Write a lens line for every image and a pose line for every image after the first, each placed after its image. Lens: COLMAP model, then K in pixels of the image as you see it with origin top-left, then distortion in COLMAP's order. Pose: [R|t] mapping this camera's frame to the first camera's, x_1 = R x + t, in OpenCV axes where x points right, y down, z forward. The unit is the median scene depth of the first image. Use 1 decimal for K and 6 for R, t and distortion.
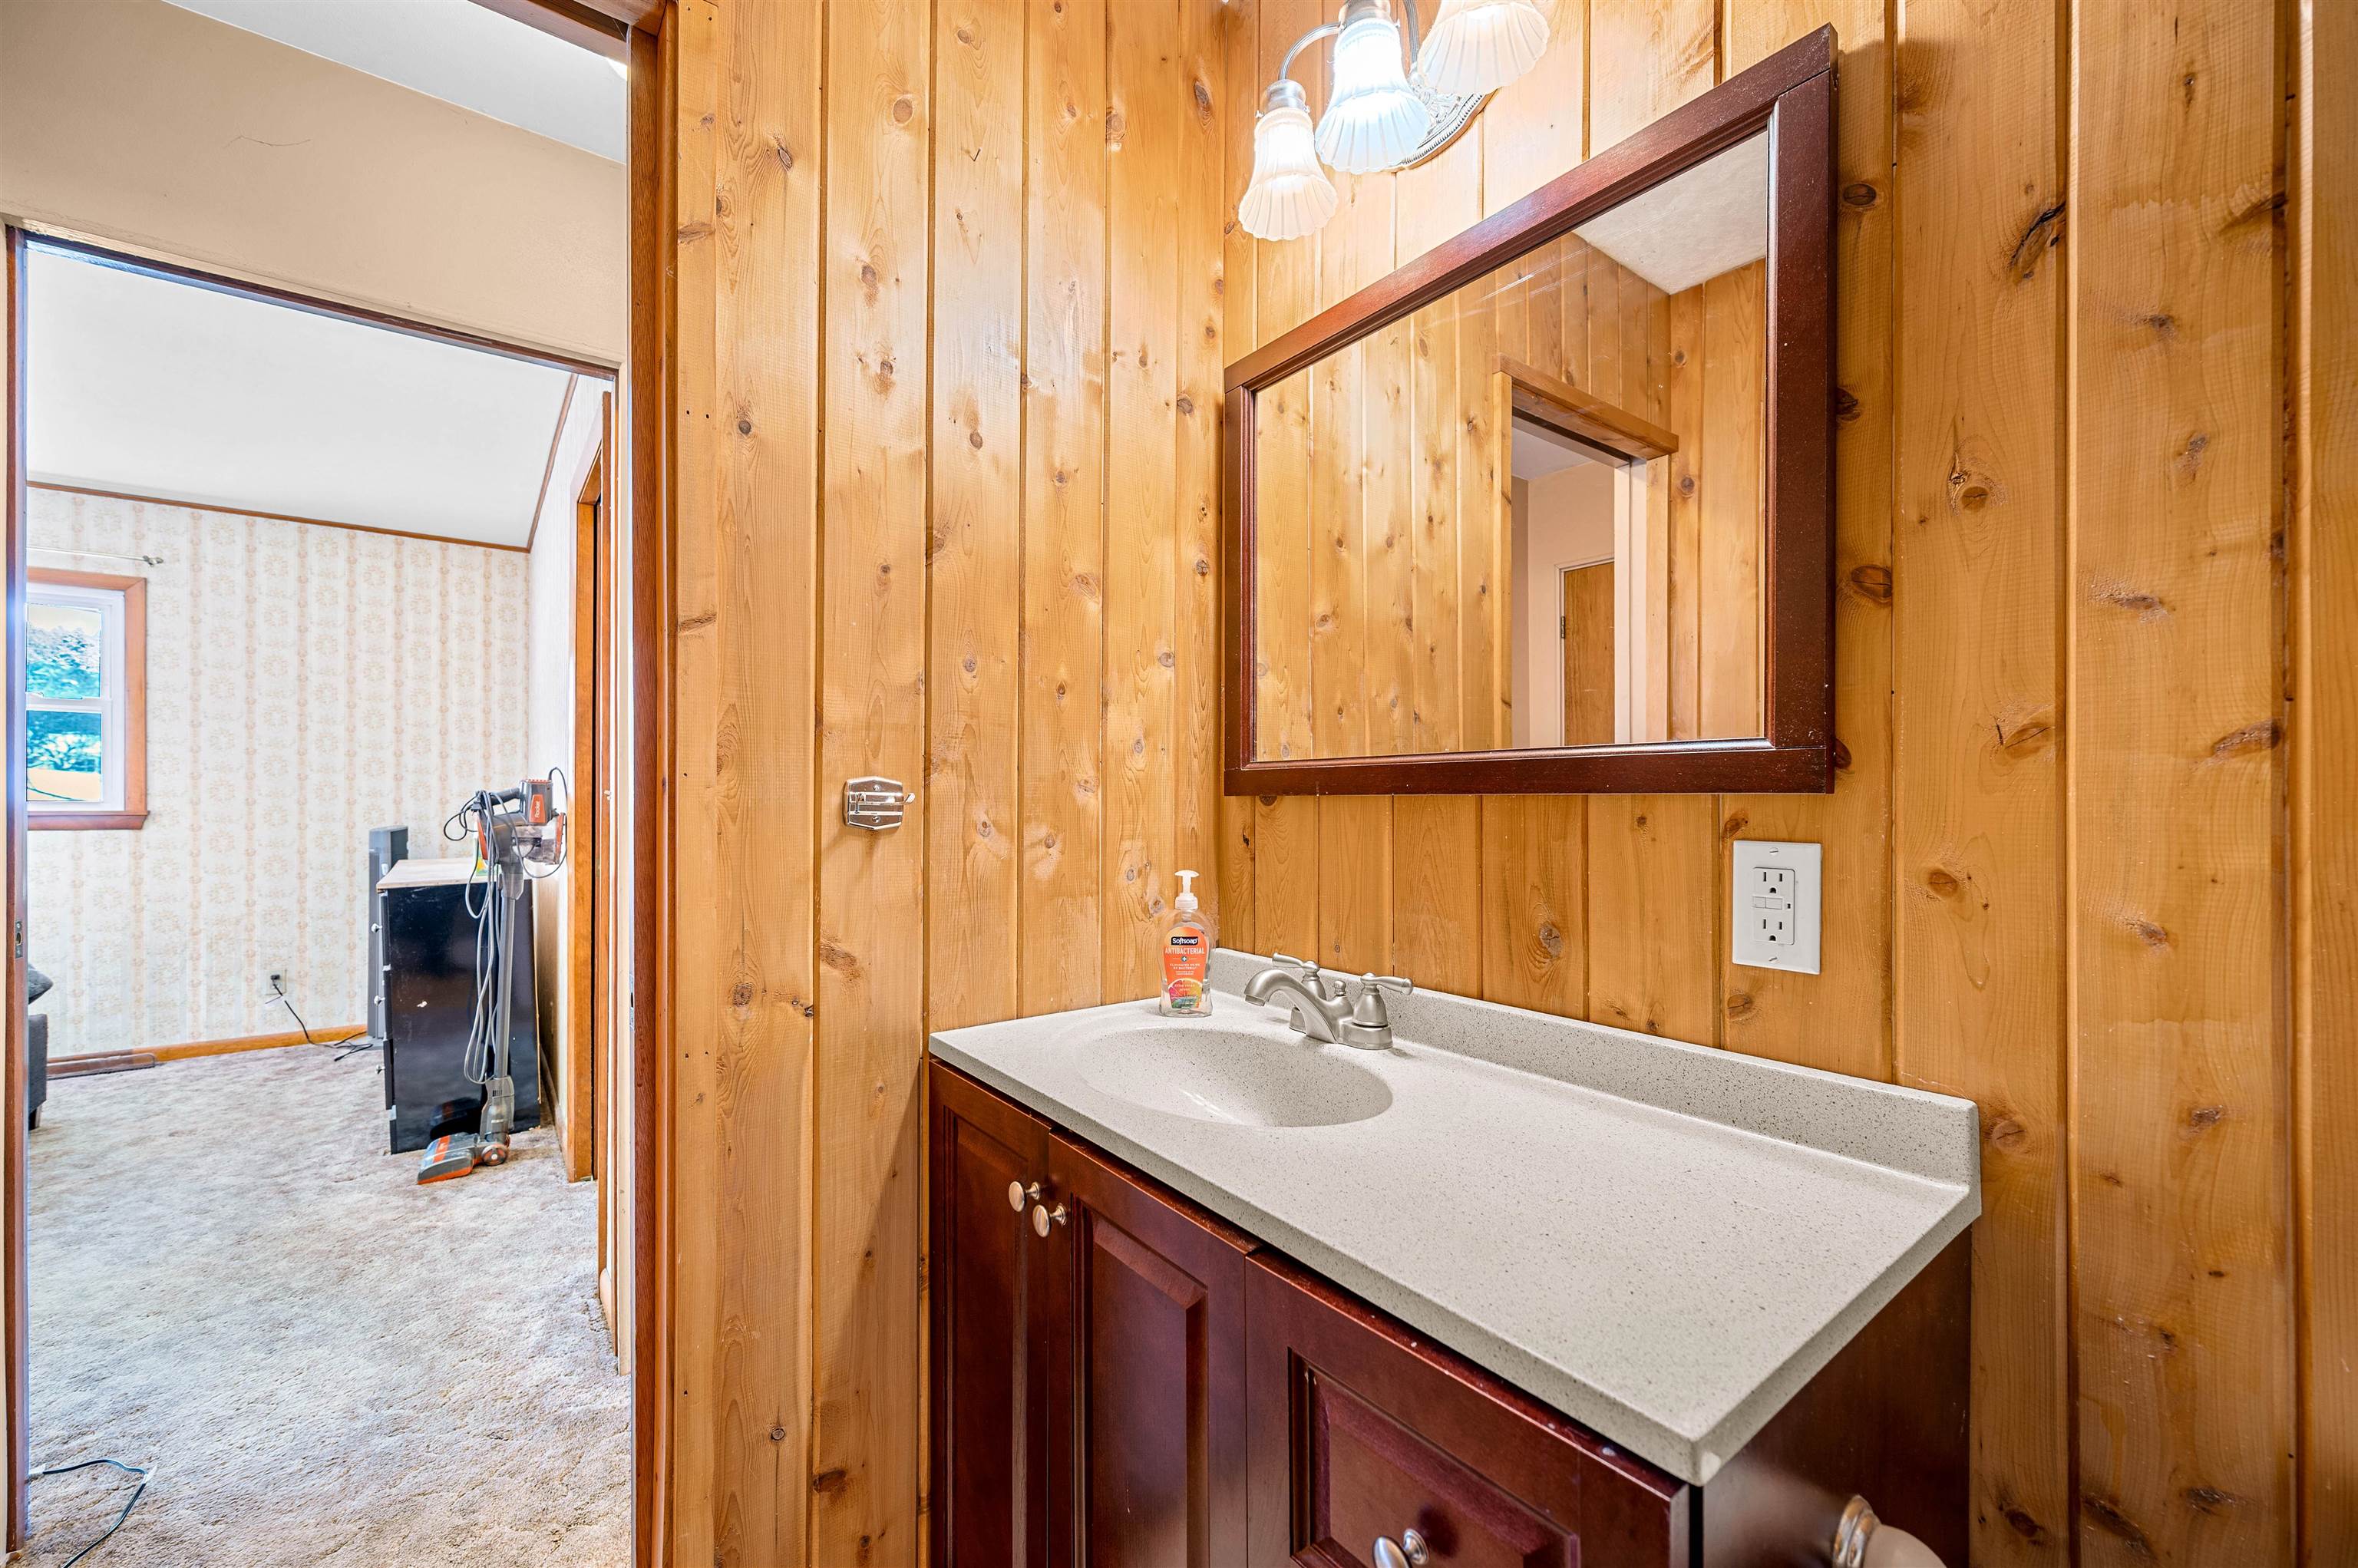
lens RADIAL K [[935.7, 0, 1177.5], [0, 935.7, 798.7], [0, 0, 1]] dist [-0.002264, 0.000907]
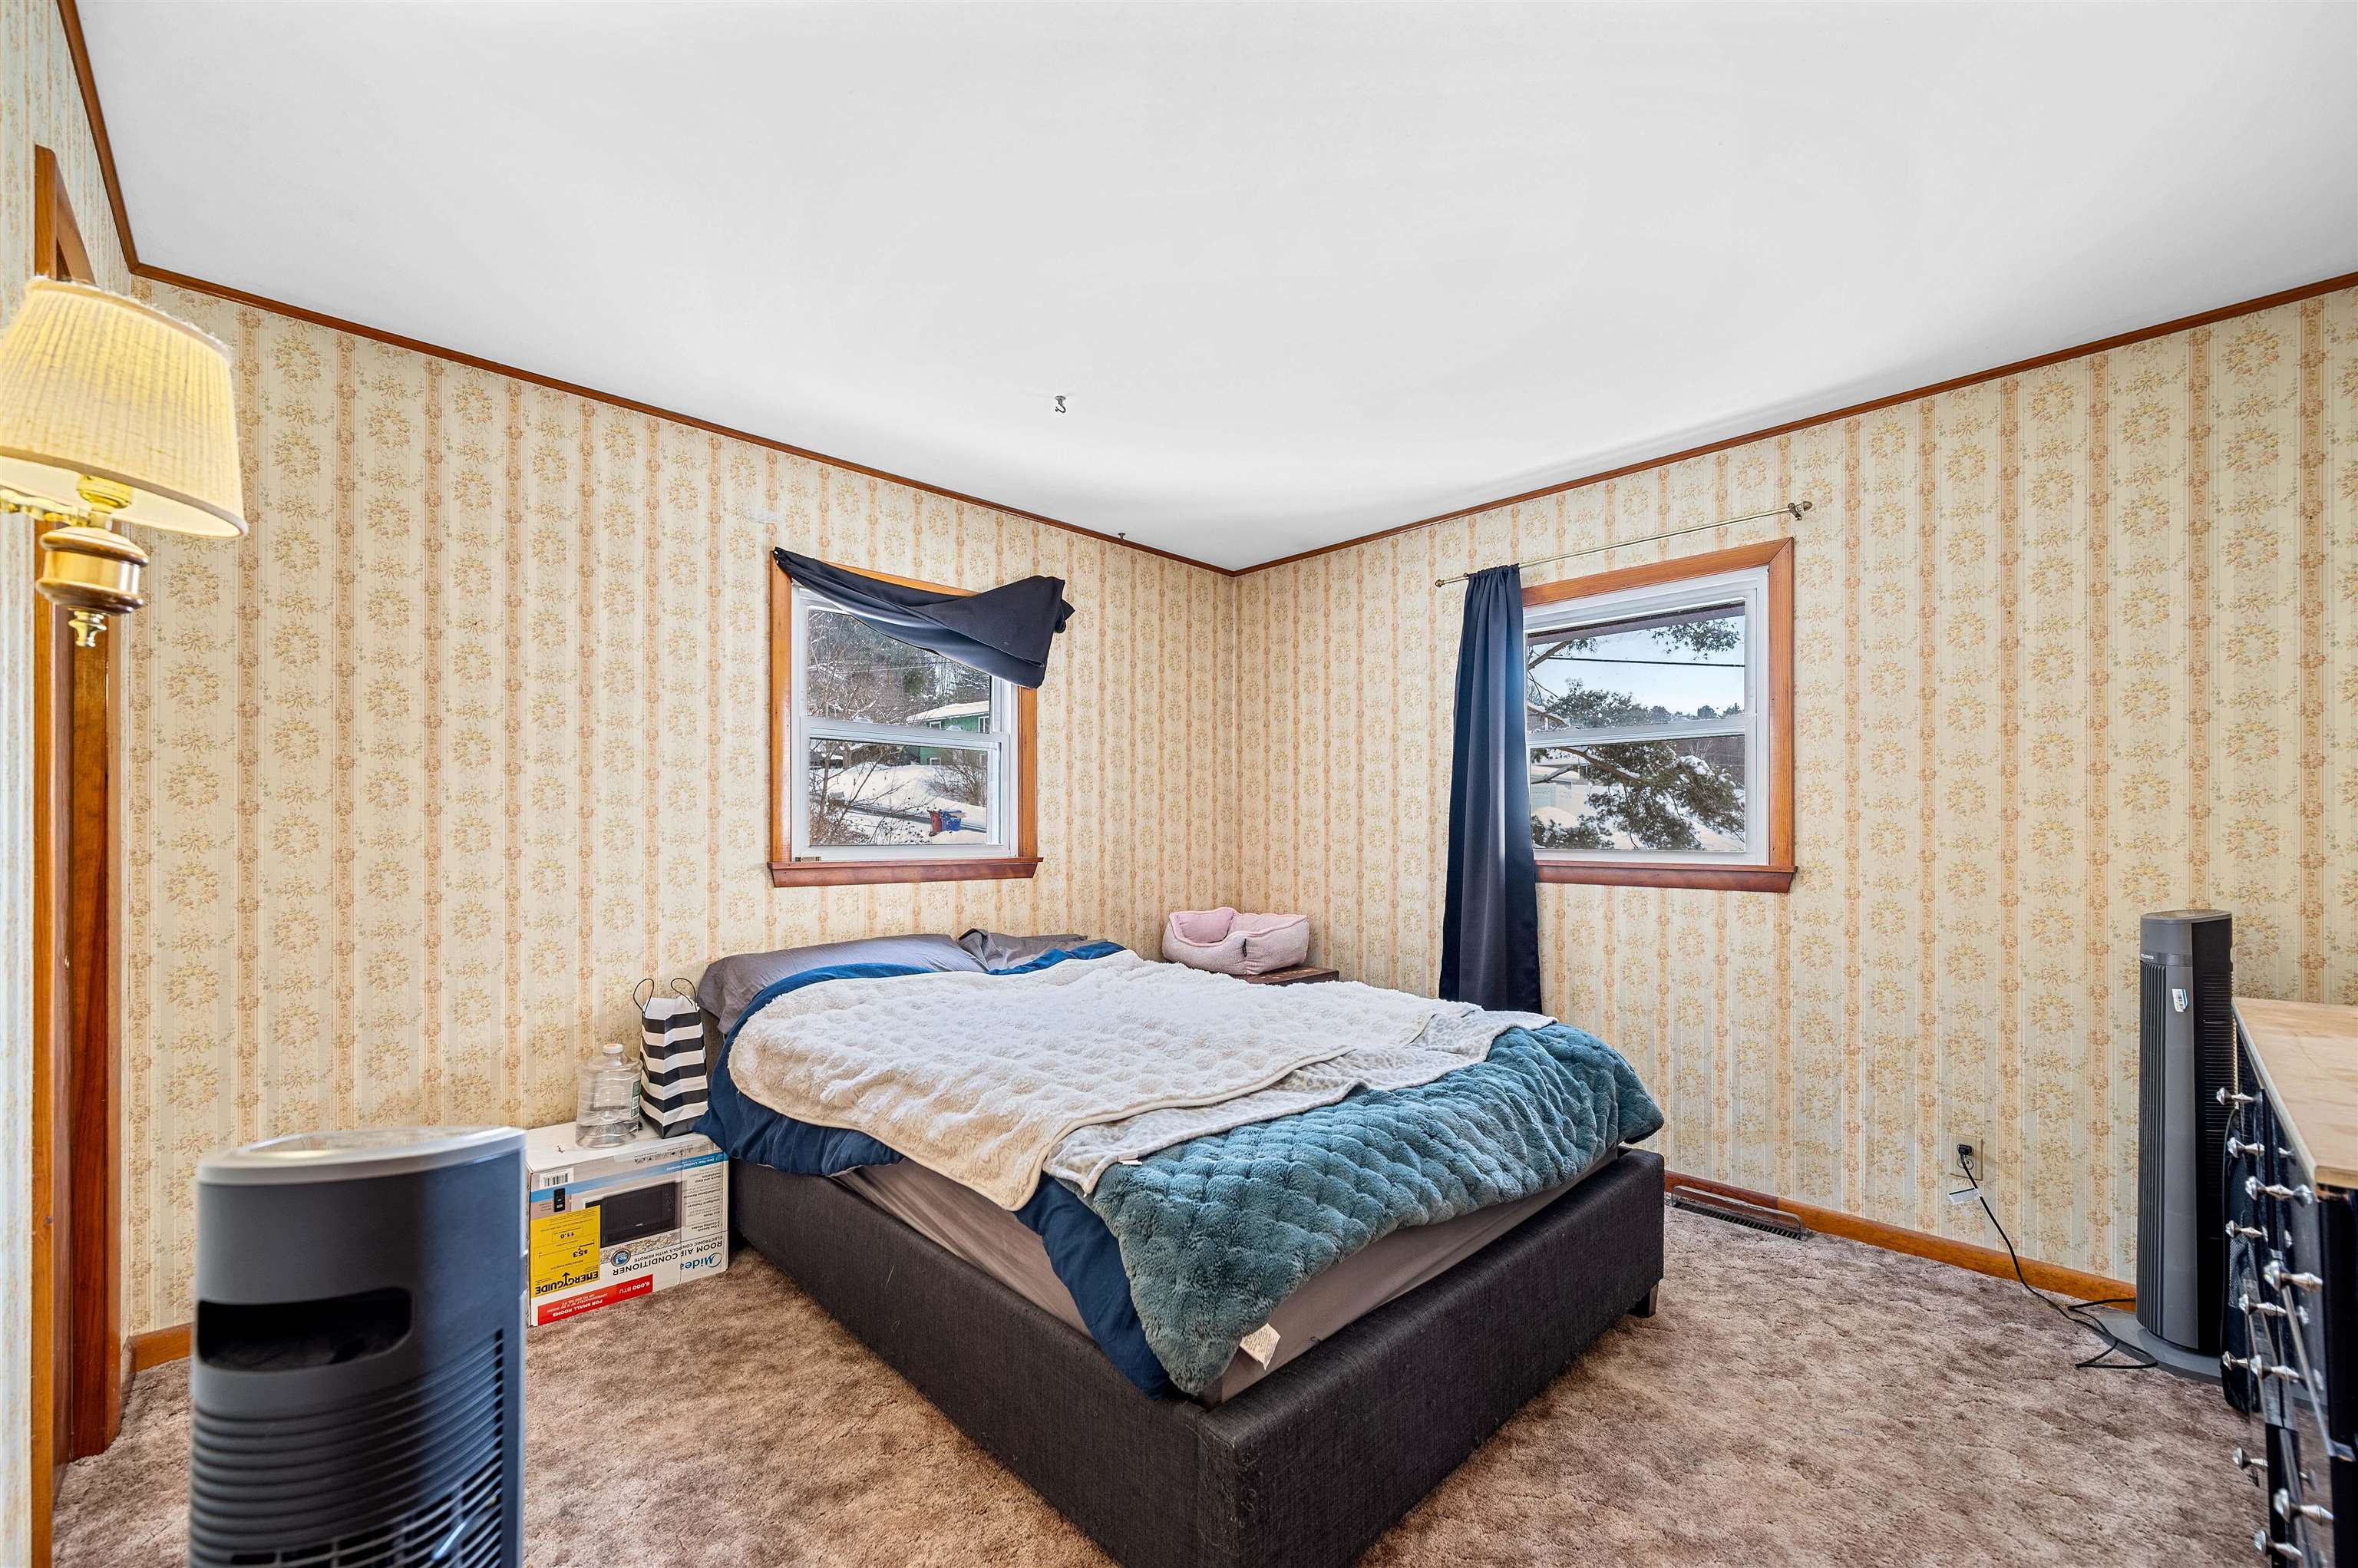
lens RADIAL K [[935.7, 0, 1169.6], [0, 935.7, 833.4], [0, 0, 1]] dist [-0.002264, 0.000907]
pose [[0.103517, -0.000572, -0.994627, -0.450615], [-0.000757, 1.000000, -0.000654, -0.011515], [0.994627, 0.000820, 0.103517, 0.459345]]
